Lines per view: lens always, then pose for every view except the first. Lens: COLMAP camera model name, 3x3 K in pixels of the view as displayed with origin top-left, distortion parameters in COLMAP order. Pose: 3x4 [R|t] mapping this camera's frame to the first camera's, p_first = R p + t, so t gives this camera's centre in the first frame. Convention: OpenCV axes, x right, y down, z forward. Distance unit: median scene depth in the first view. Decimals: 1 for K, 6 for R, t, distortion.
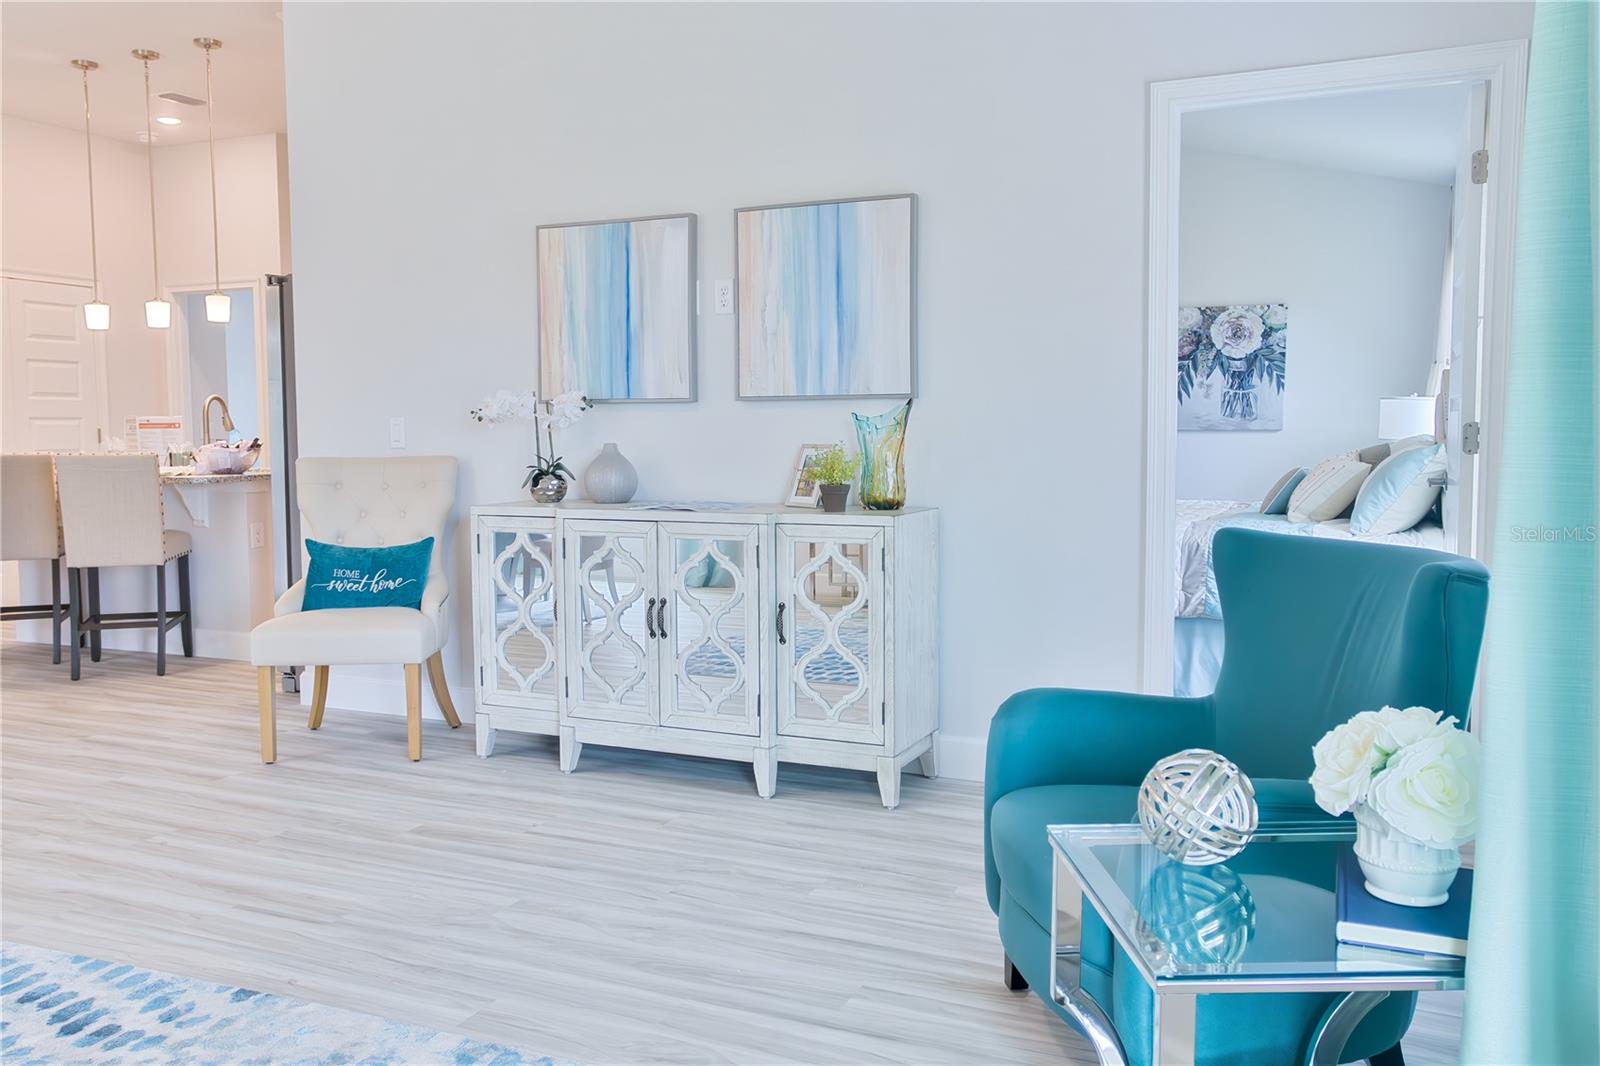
lens RADIAL K [[1263.0, 0, 798.1], [0, 1263.0, 515.7], [0, 0, 1]] dist [-0.054870, 0.064521]
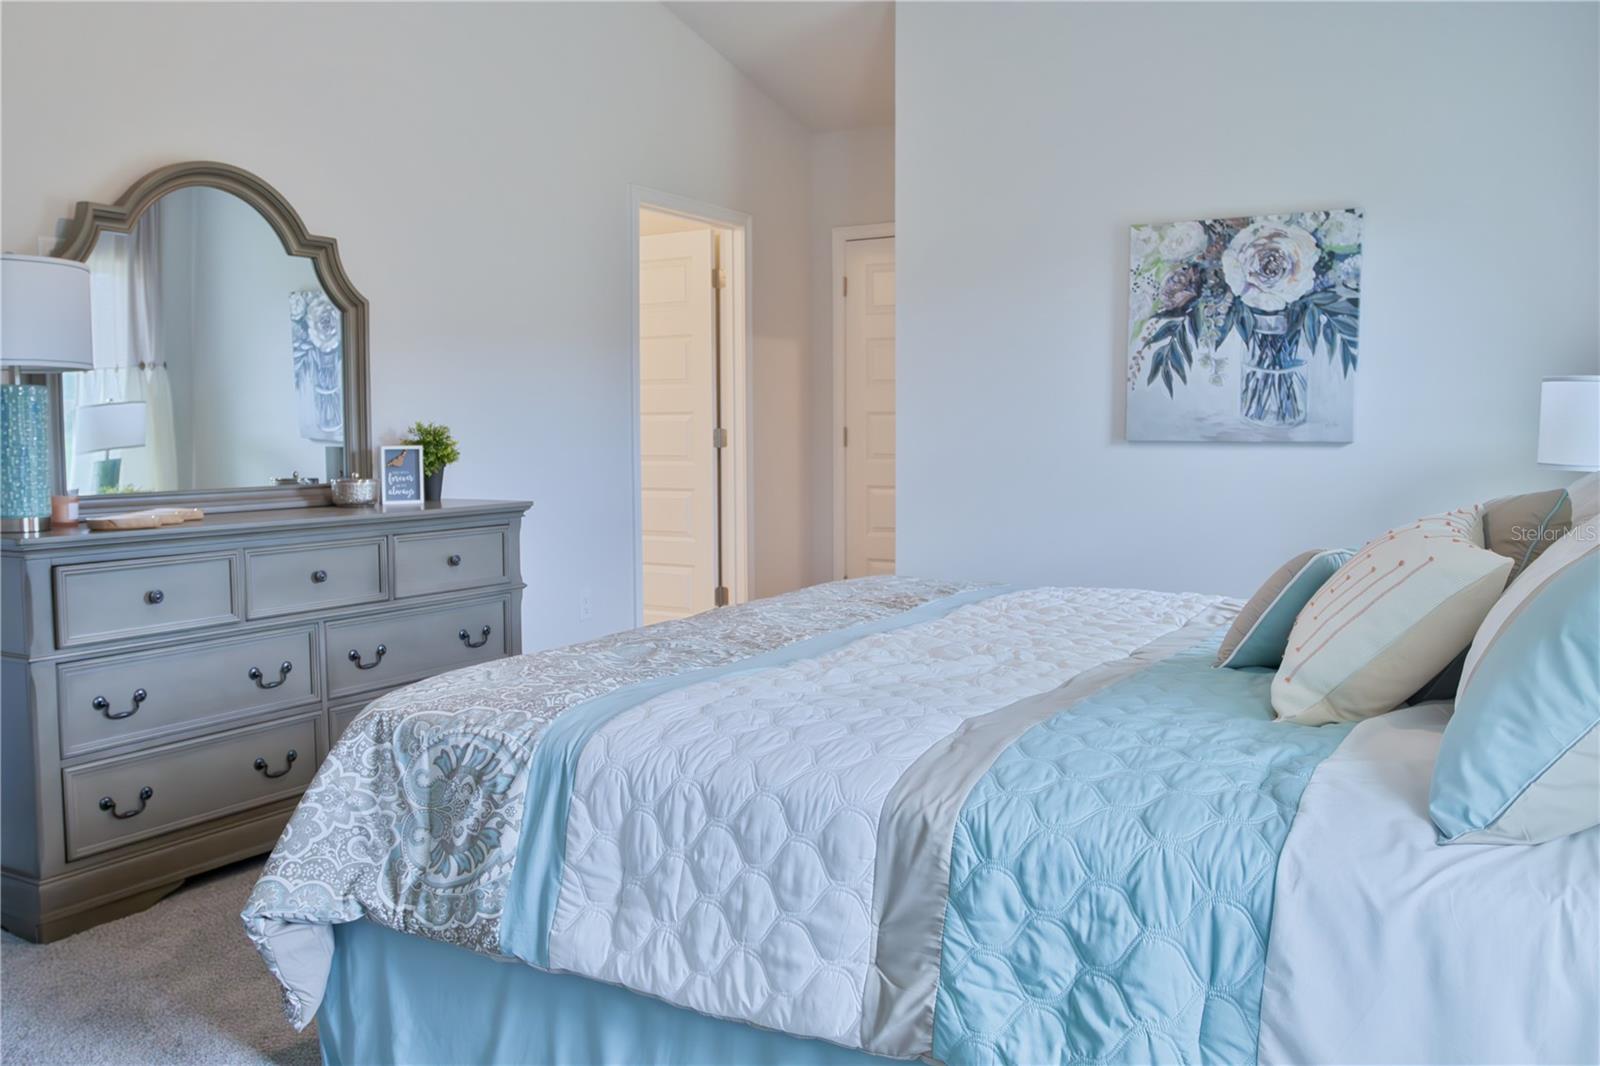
lens RADIAL K [[1263.0, 0, 798.1], [0, 1263.0, 515.7], [0, 0, 1]] dist [-0.054870, 0.064521]
pose [[0.995234, 0.013254, -0.096614, 0.199080], [-0.013382, 0.999910, -0.000677, -0.032719], [0.096596, 0.001966, 0.995322, 0.434576]]
